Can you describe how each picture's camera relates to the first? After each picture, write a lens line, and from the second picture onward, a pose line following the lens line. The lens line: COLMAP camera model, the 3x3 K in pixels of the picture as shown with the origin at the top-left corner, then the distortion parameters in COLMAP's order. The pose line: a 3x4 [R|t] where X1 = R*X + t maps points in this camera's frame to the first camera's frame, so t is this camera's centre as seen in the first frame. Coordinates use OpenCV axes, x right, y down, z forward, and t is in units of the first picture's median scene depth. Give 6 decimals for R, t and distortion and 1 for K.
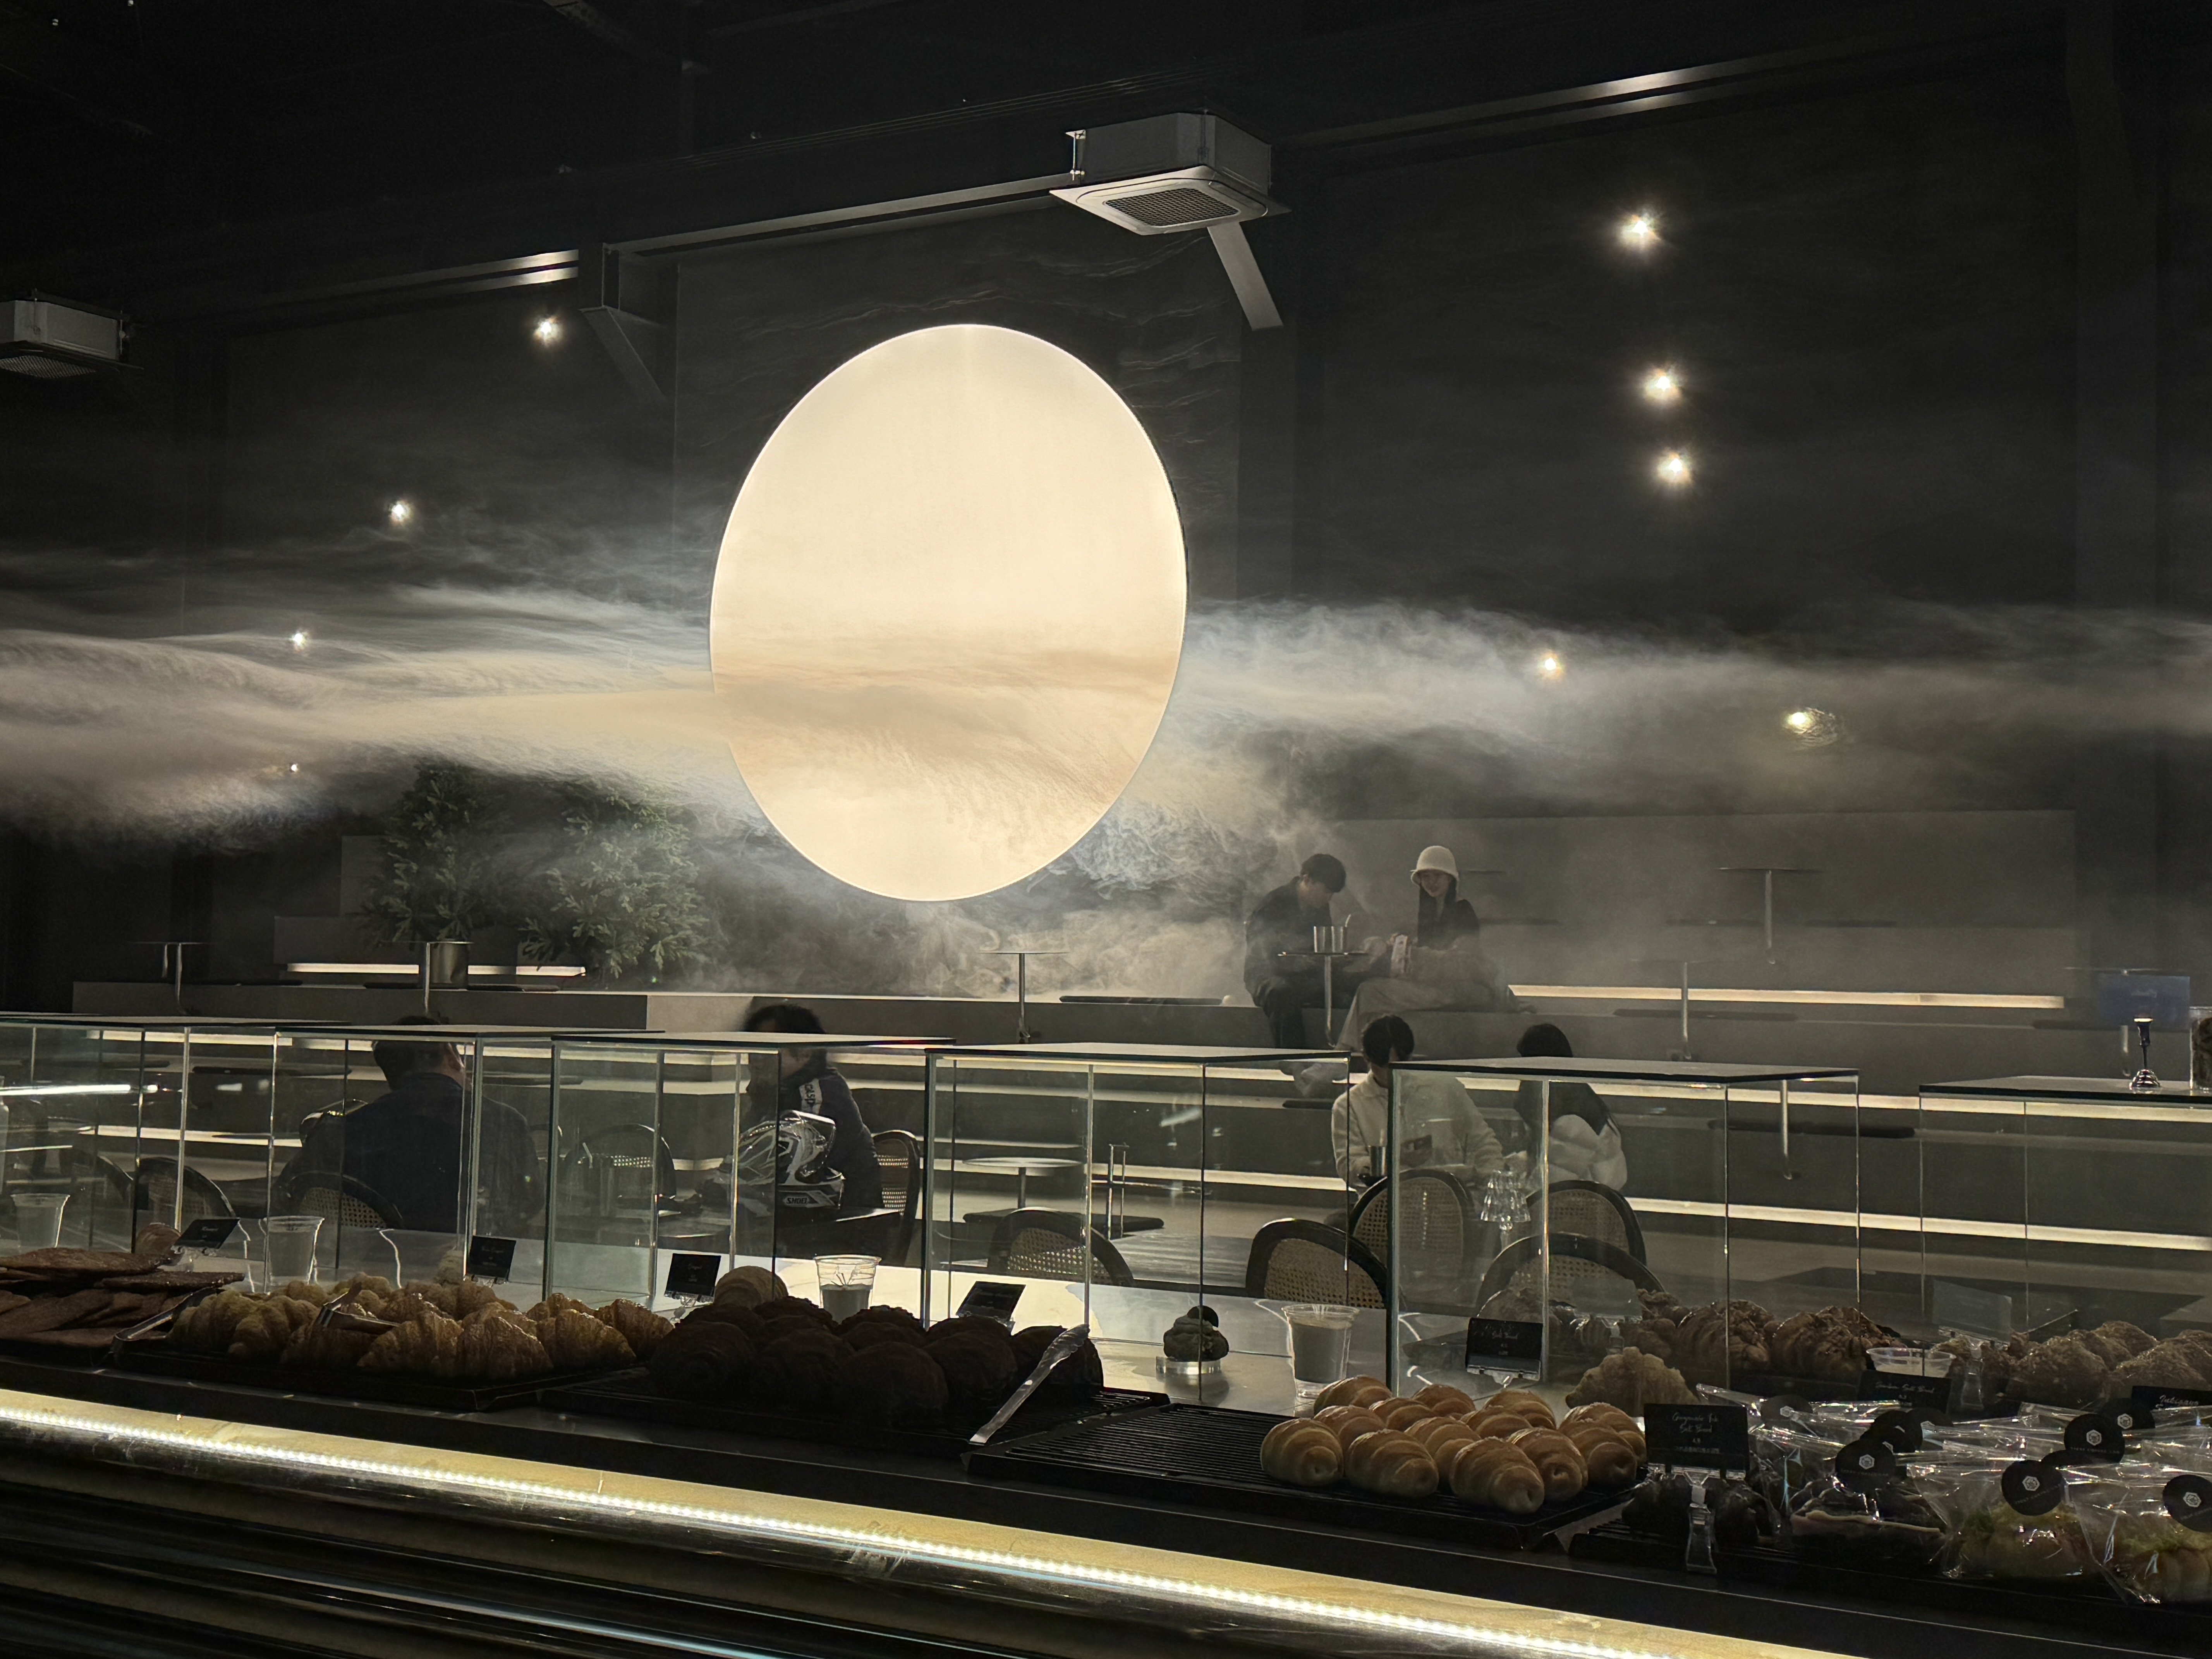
lens RADIAL K [[2722.3, 0, 1106.5], [0, 2722.3, 835.2], [0, 0, 1]] dist [0.151787, 0.000000]
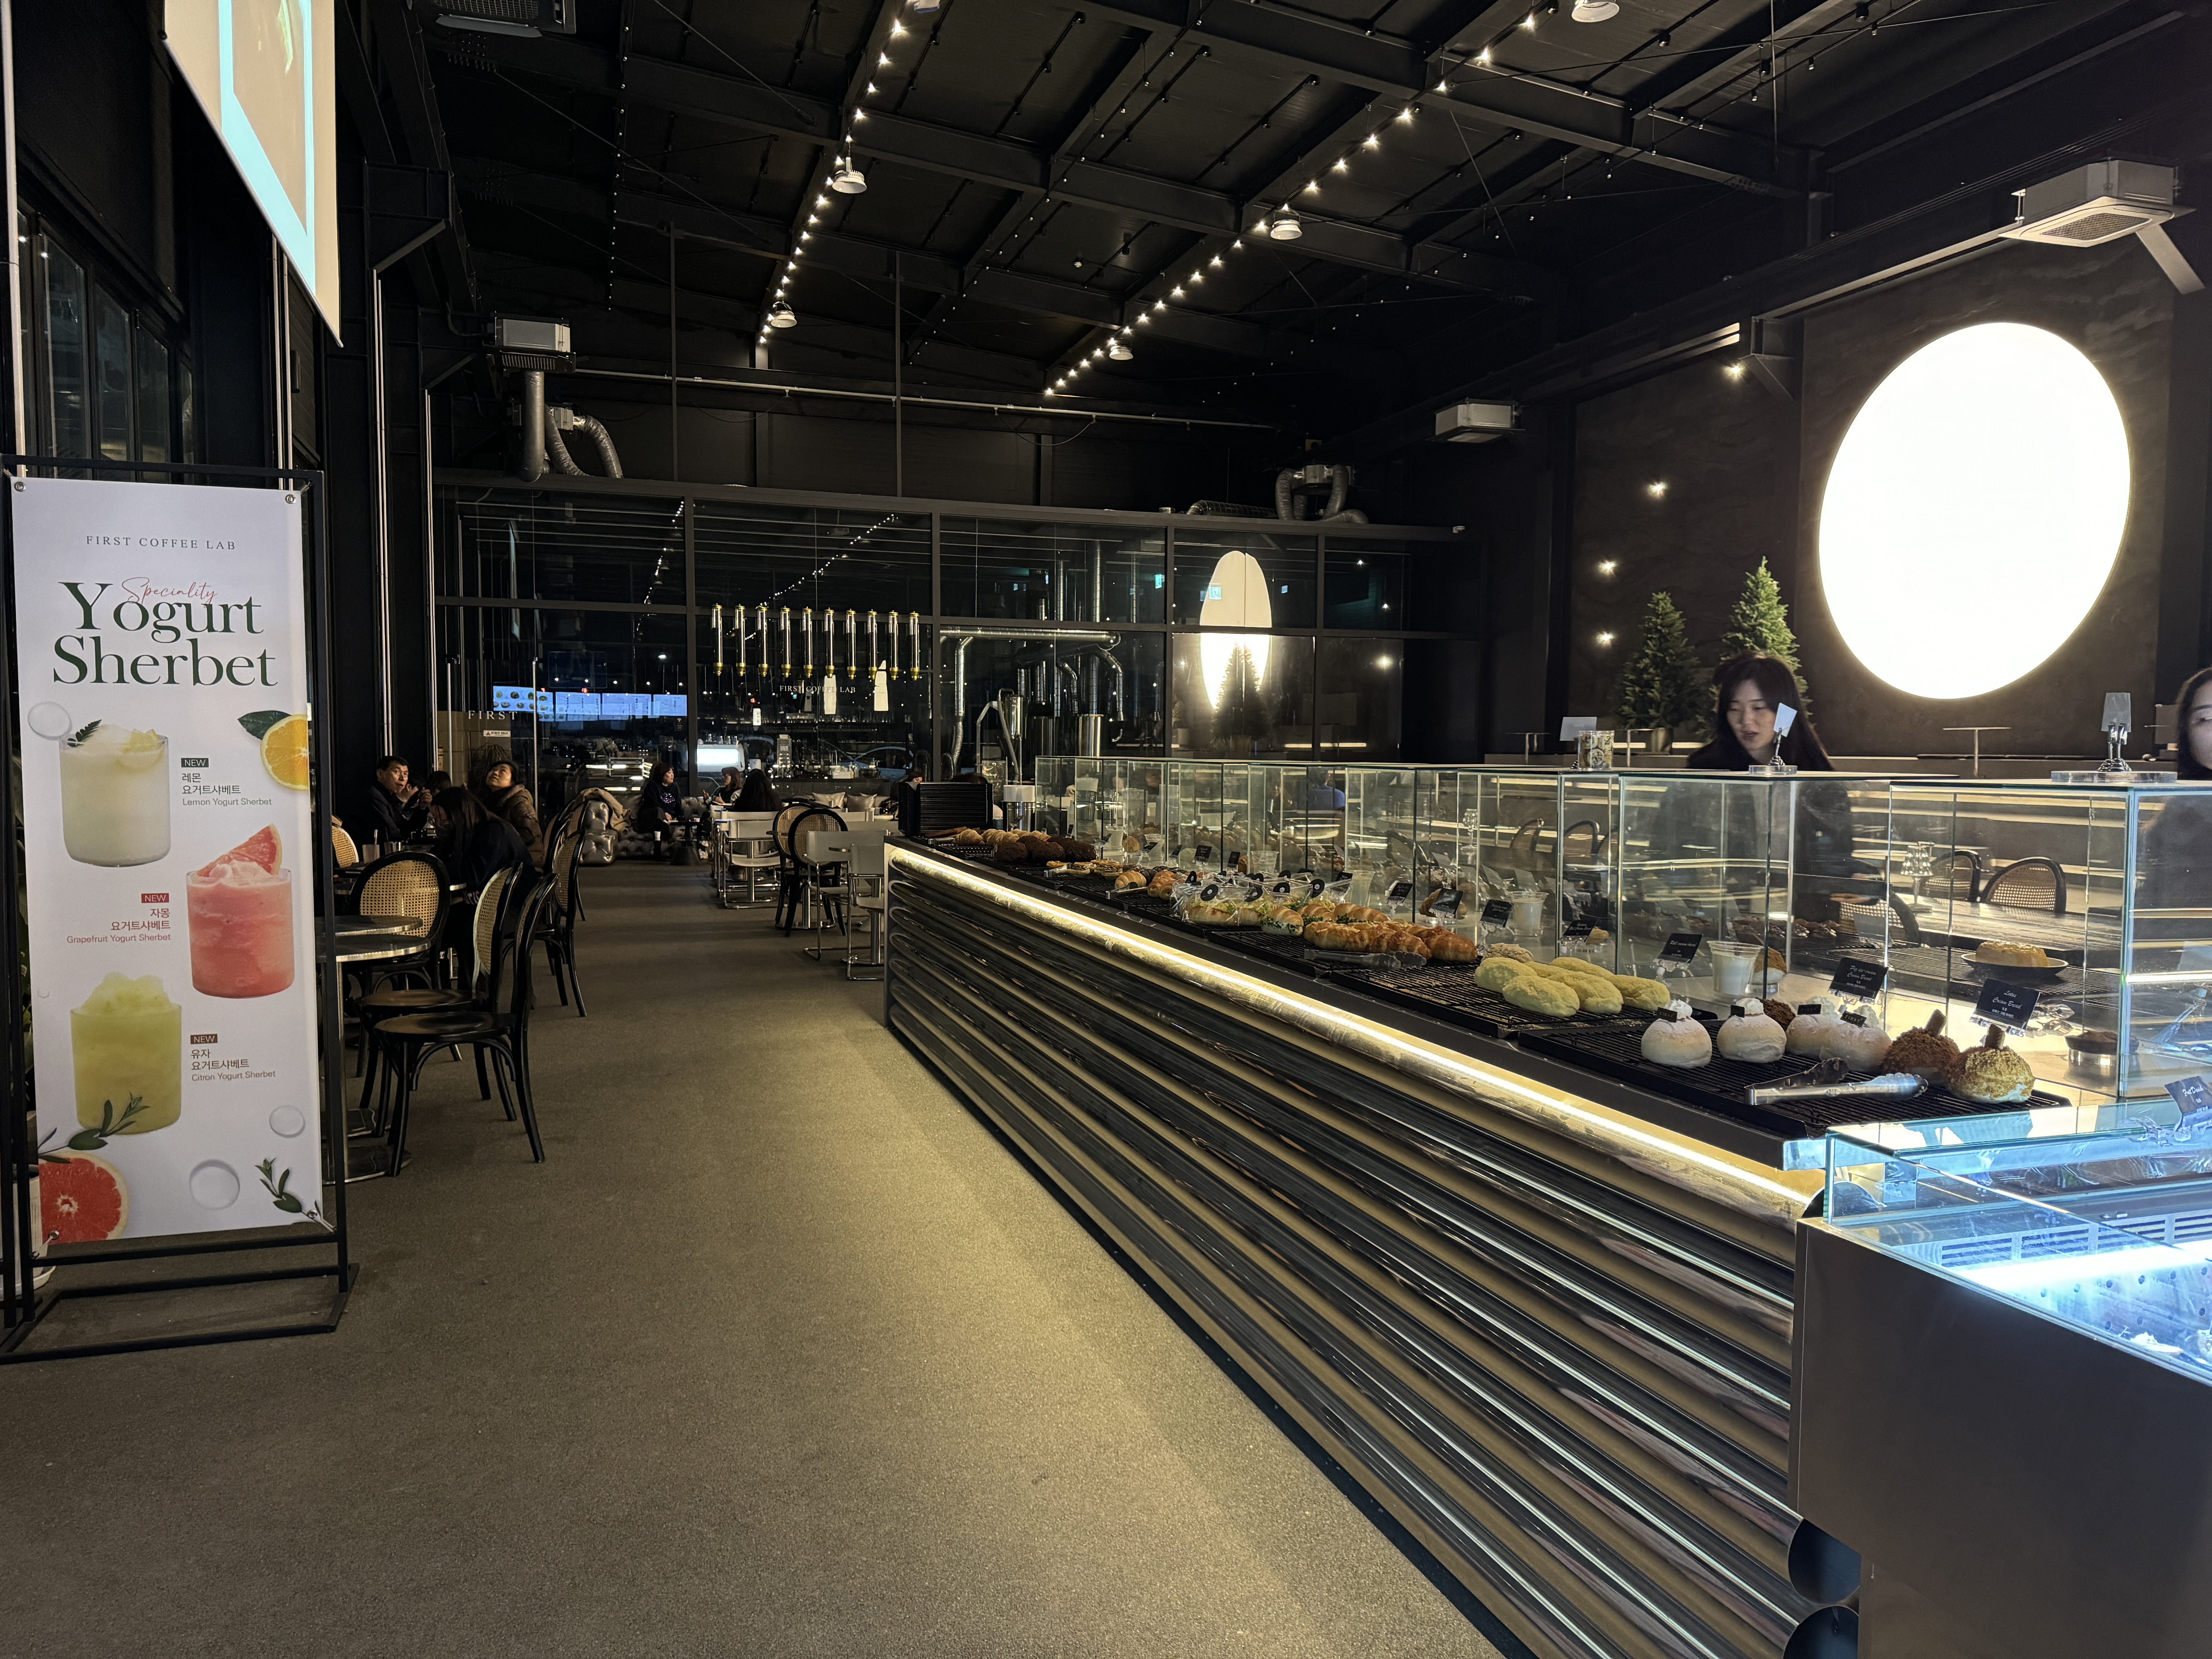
lens RADIAL K [[1562.2, 0, 1103.8], [0, 1562.2, 828.2], [0, 0, 1]] dist [0.003969, 0.002309]
pose [[0.766413, 0.016646, -0.642132, 0.149538], [0.048141, 0.995364, 0.083262, 0.000219], [0.640541, -0.094726, 0.762059, -0.025100]]
